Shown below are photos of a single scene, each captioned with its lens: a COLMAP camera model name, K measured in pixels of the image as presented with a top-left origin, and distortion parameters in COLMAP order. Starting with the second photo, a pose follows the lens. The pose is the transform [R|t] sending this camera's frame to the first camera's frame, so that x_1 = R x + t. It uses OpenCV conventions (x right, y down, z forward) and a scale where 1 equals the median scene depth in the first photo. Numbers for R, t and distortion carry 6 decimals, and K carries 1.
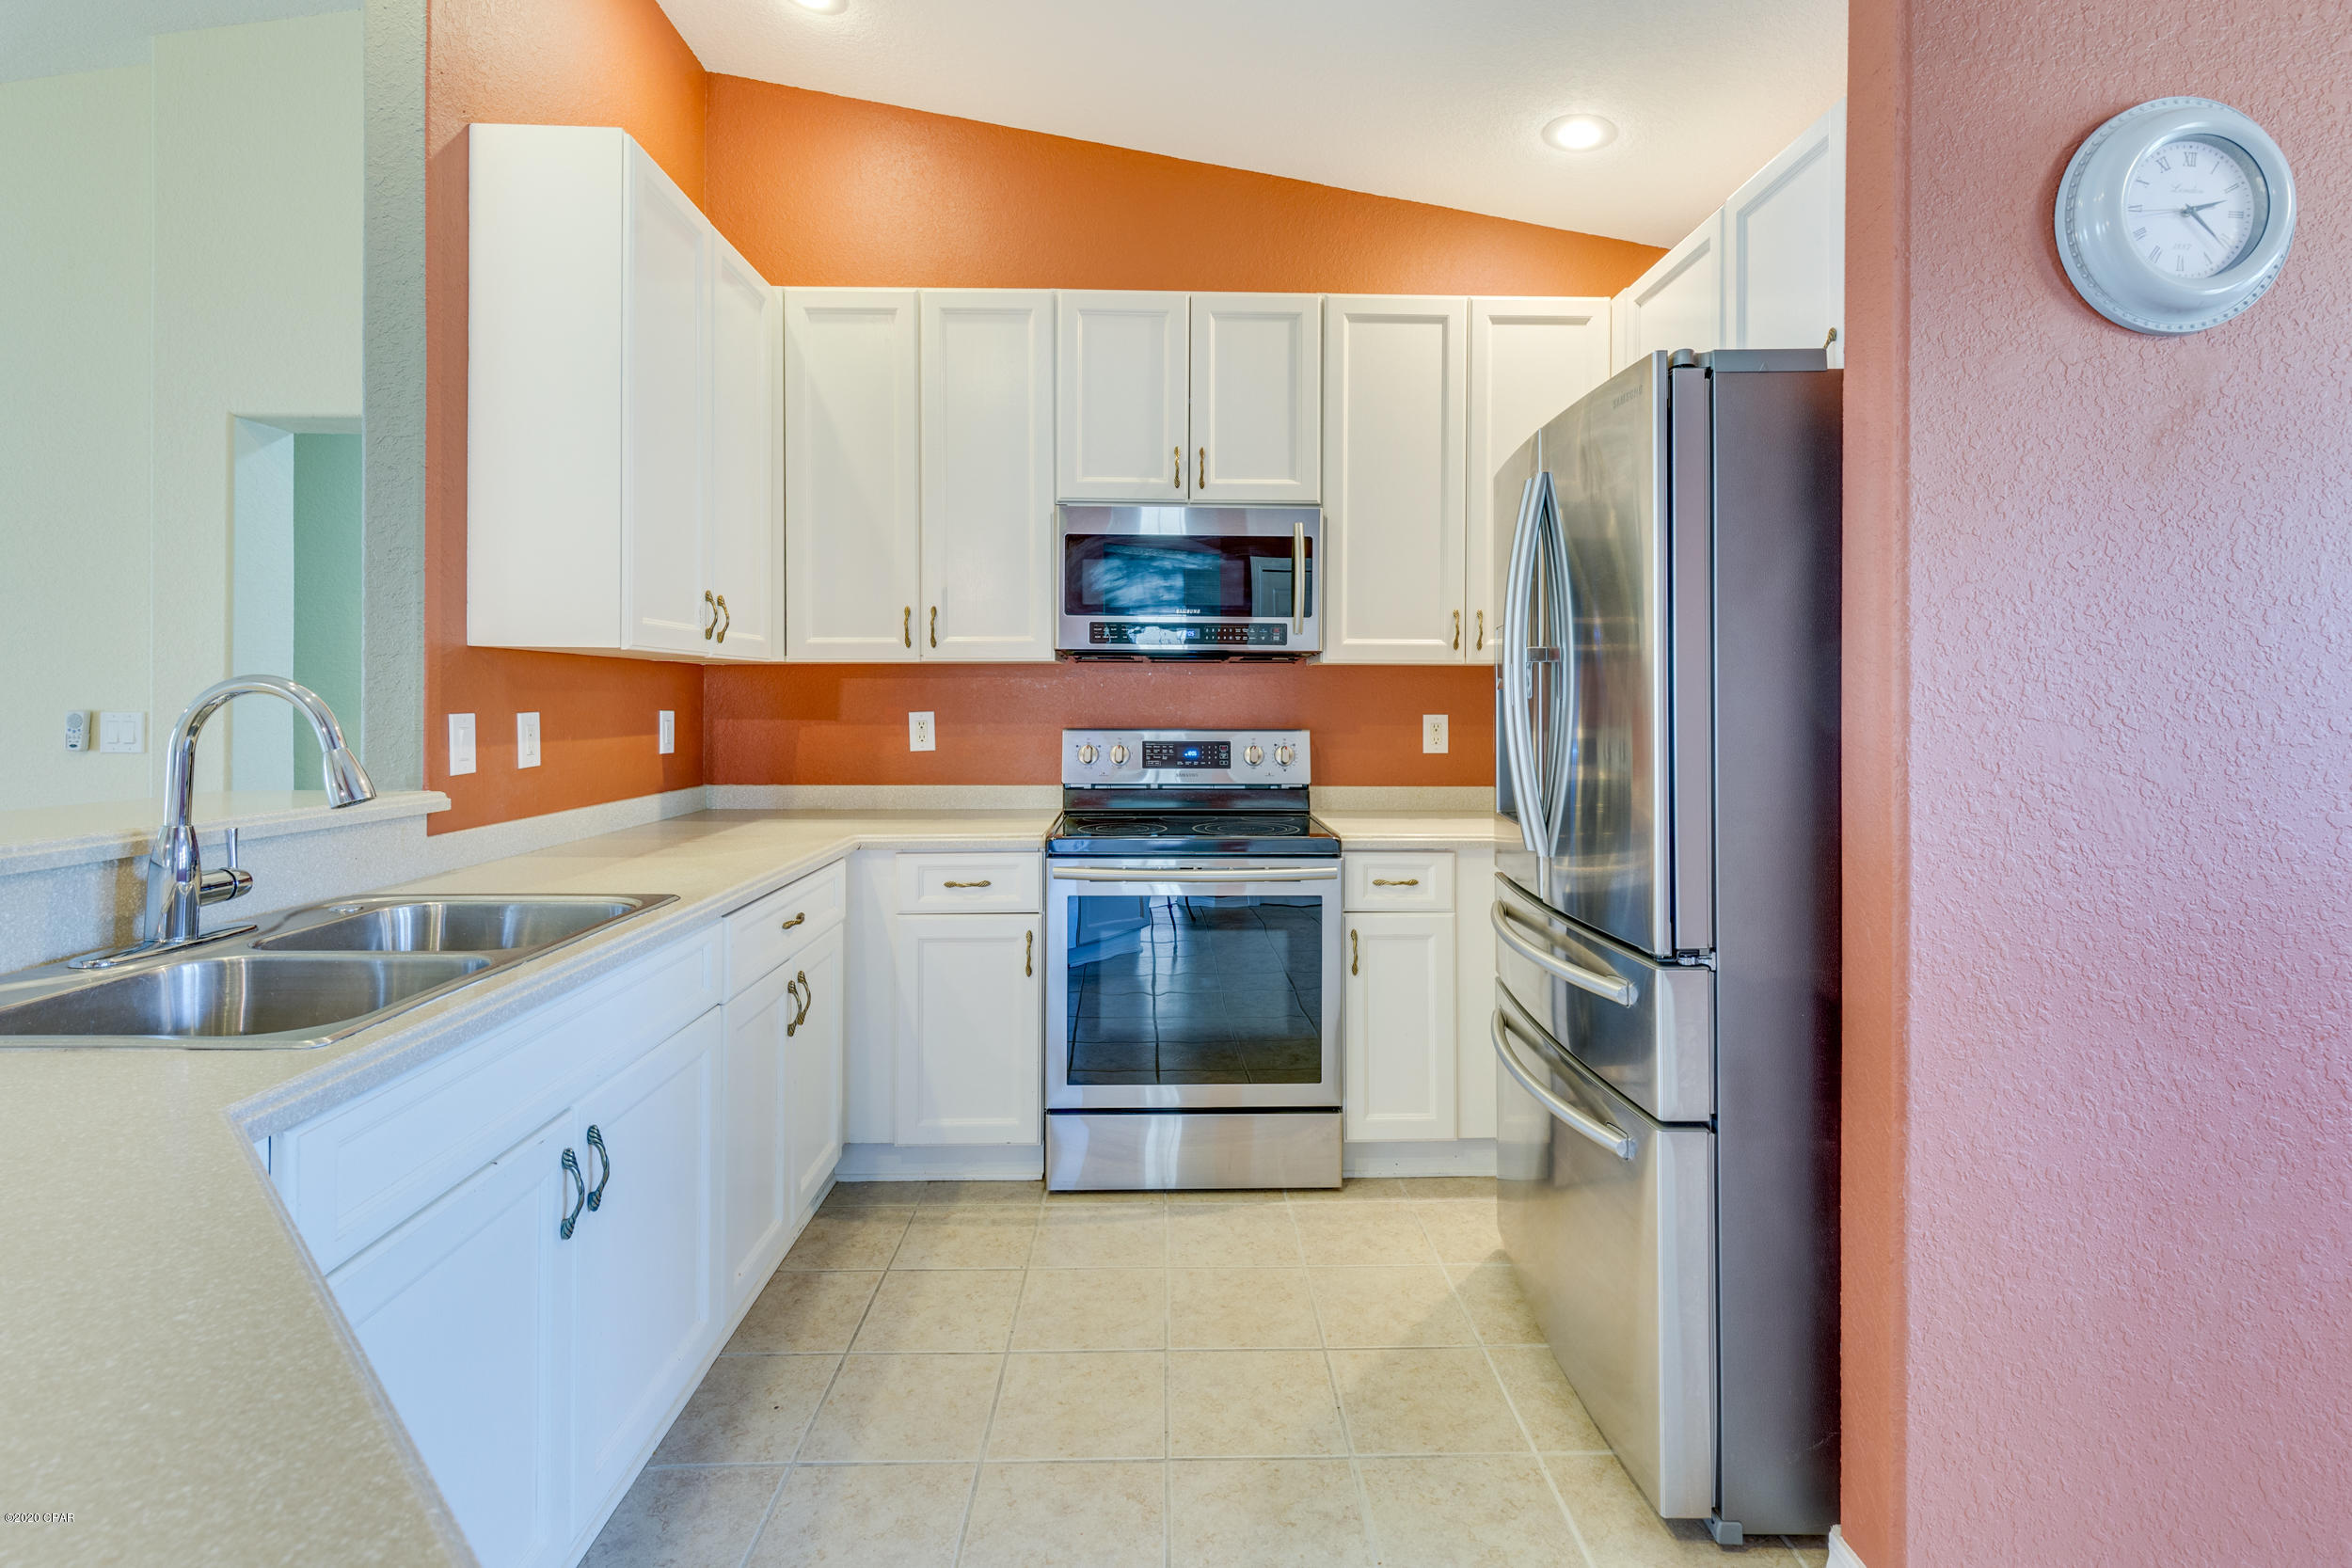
lens RADIAL K [[1090.4, 0, 1175.4], [0, 1090.4, 697.9], [0, 0, 1]] dist [0.012386, -0.002387]
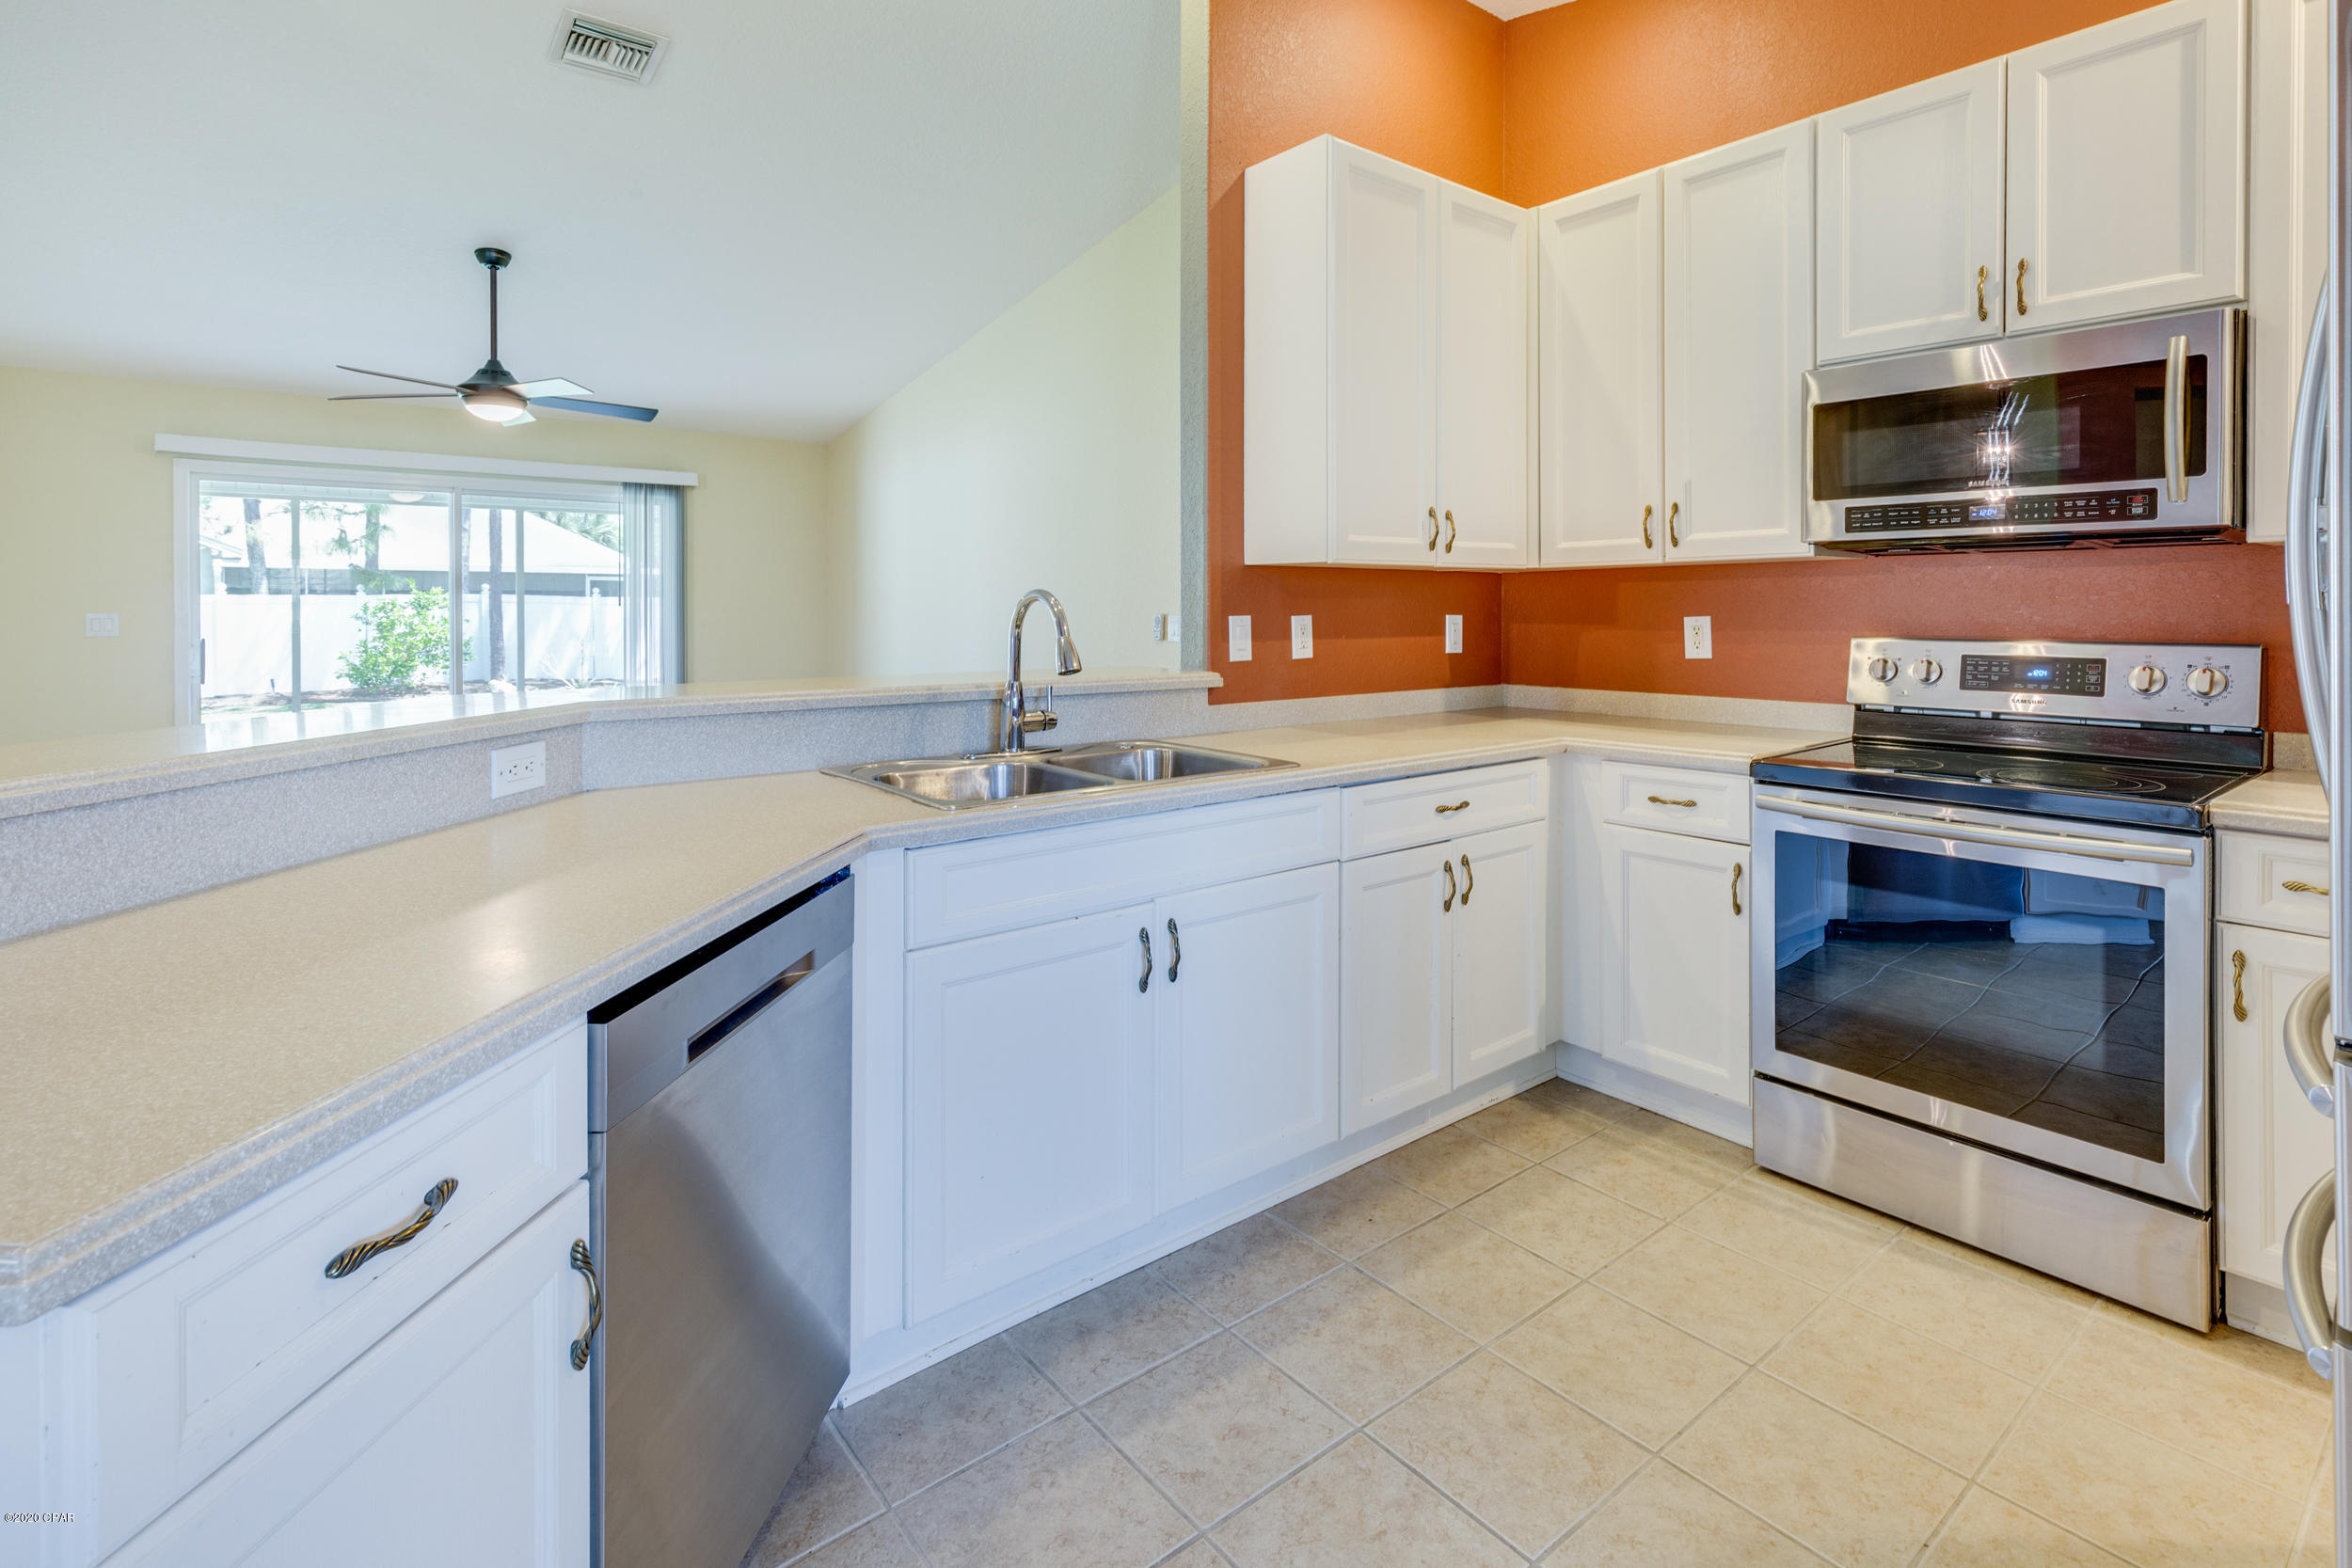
lens RADIAL K [[1114.7, 0, 1191.1], [0, 1114.7, 614.3], [0, 0, 1]] dist [0.010908, -0.001412]
pose [[0.615461, 0.000232, -0.788167, 0.309023], [0.006735, 0.999962, 0.005554, 0.003630], [0.788138, -0.008727, 0.615436, 0.095557]]
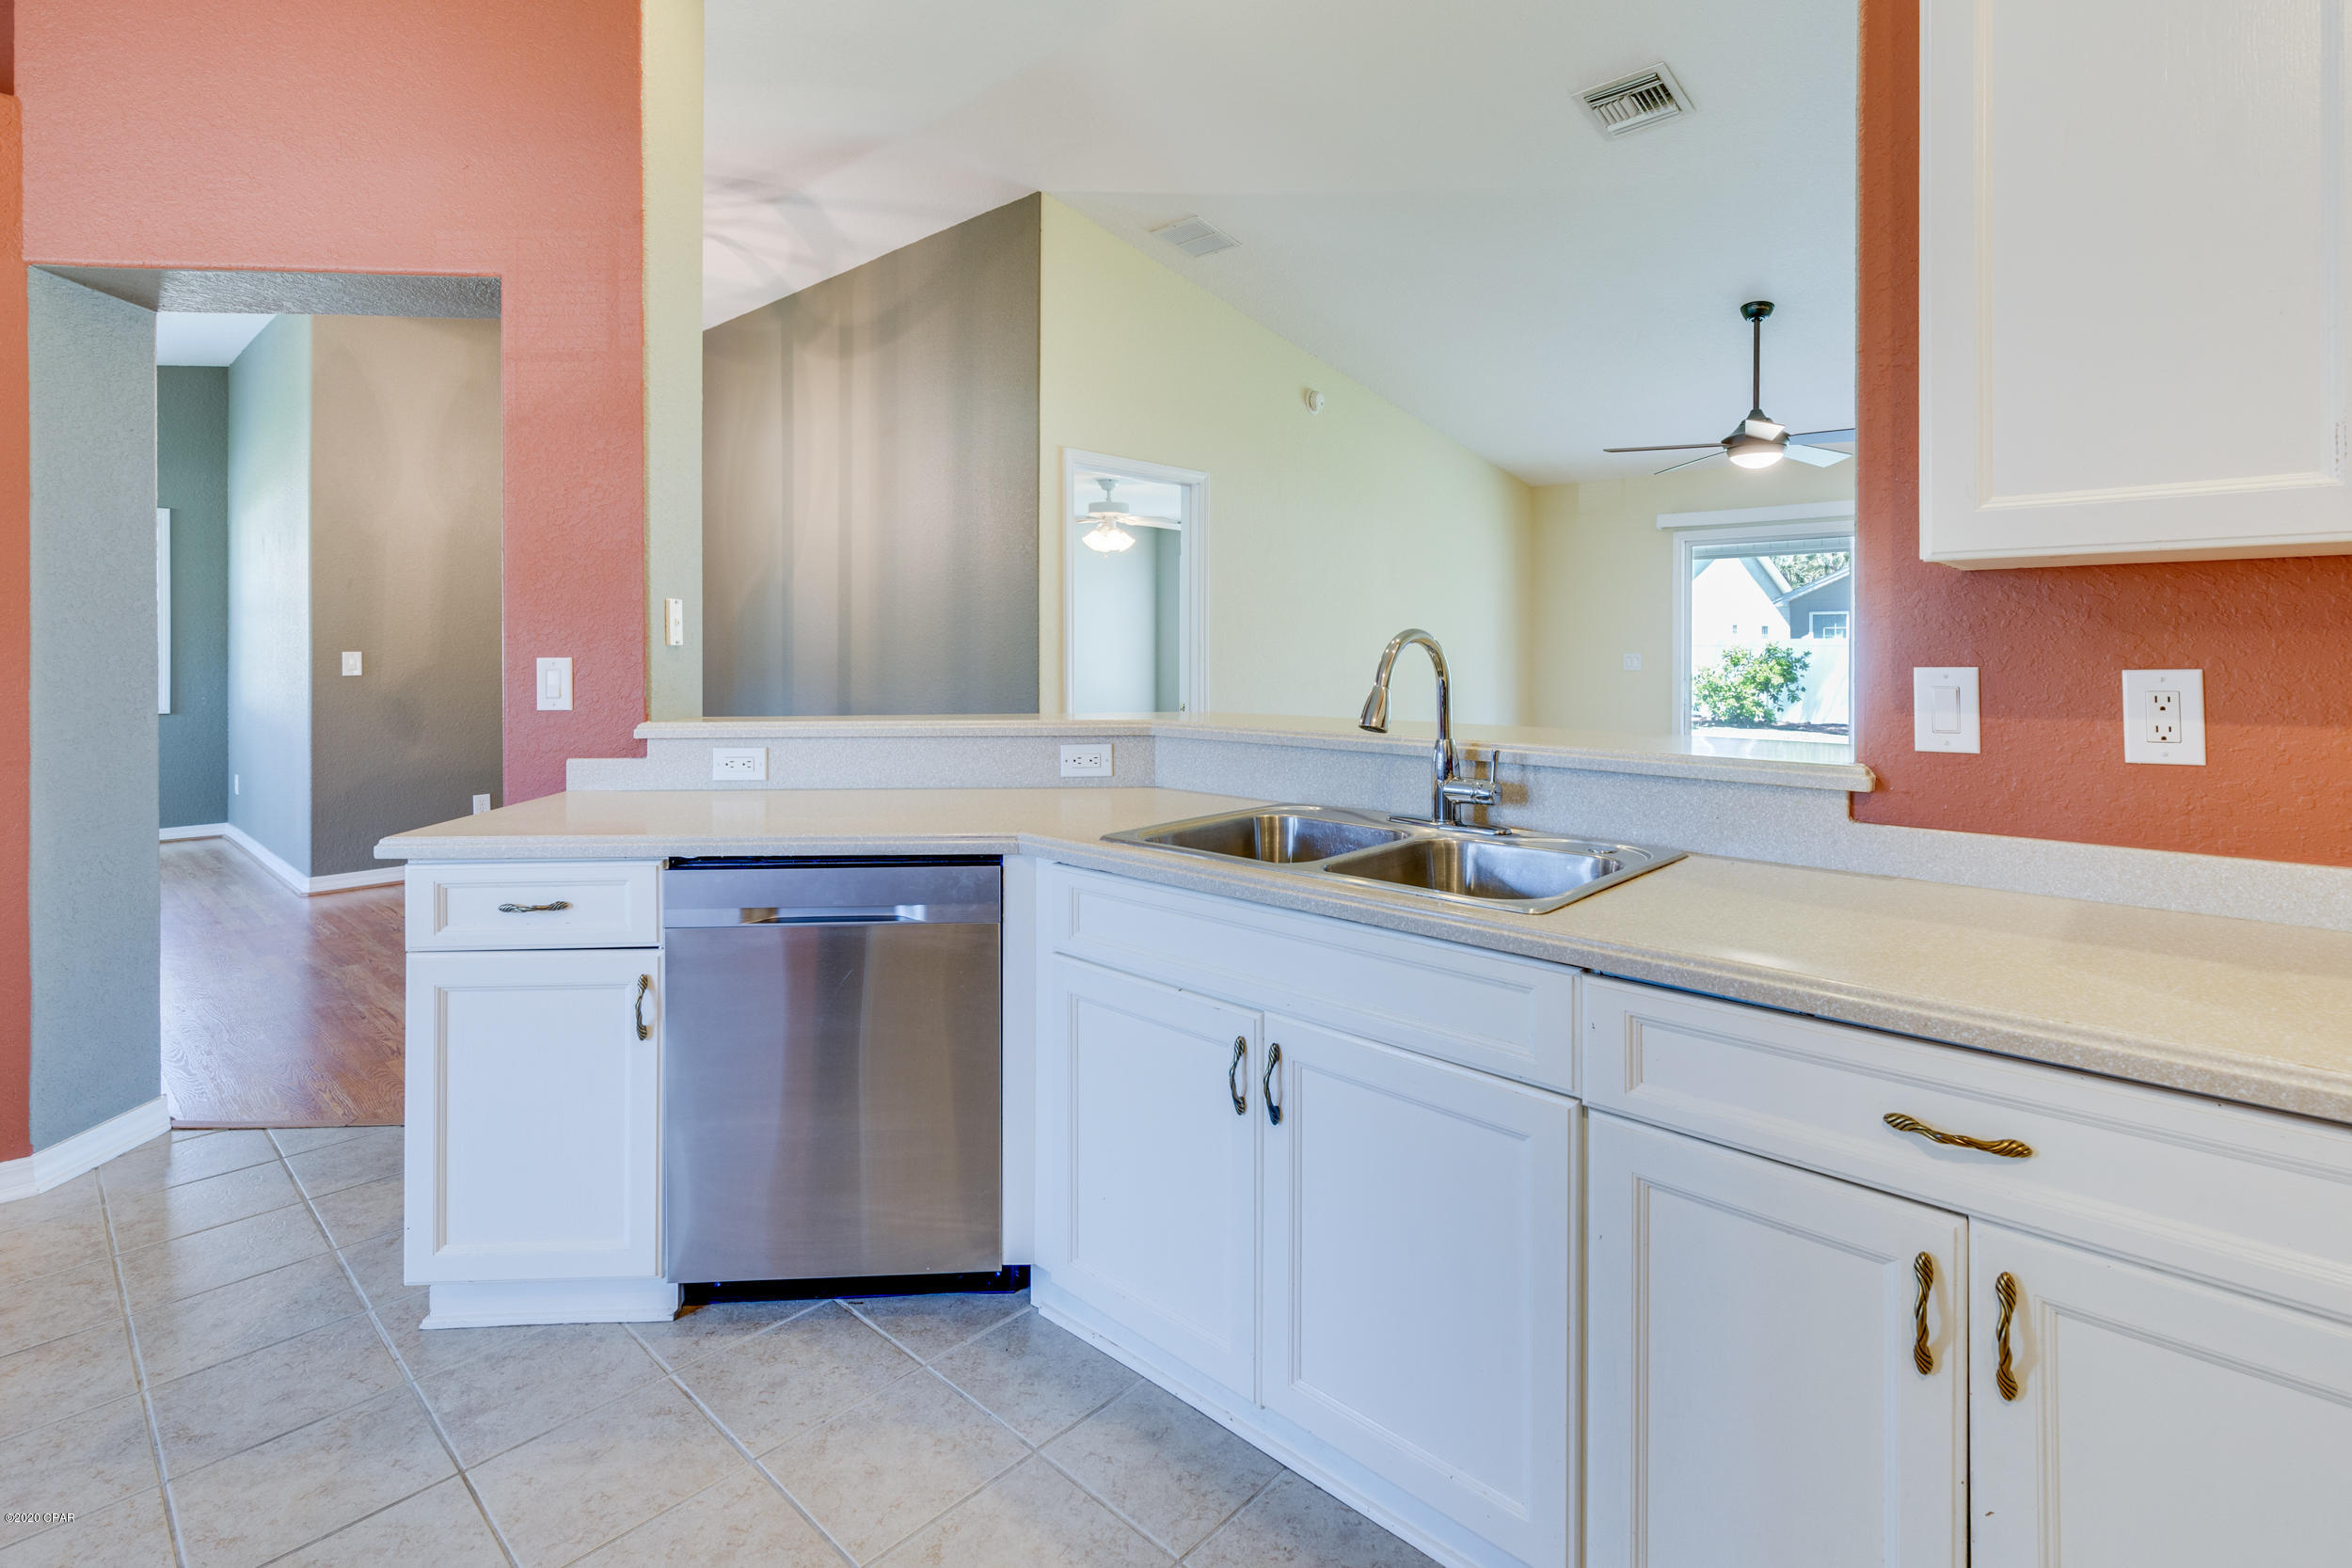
lens RADIAL K [[1114.7, 0, 1210.3], [0, 1114.7, 648.6], [0, 0, 1]] dist [0.010908, -0.001412]
pose [[-0.685166, -0.005127, -0.728369, 0.167638], [-0.000869, 0.999980, -0.006221, 0.005873], [0.728387, -0.003629, -0.685157, 0.930805]]
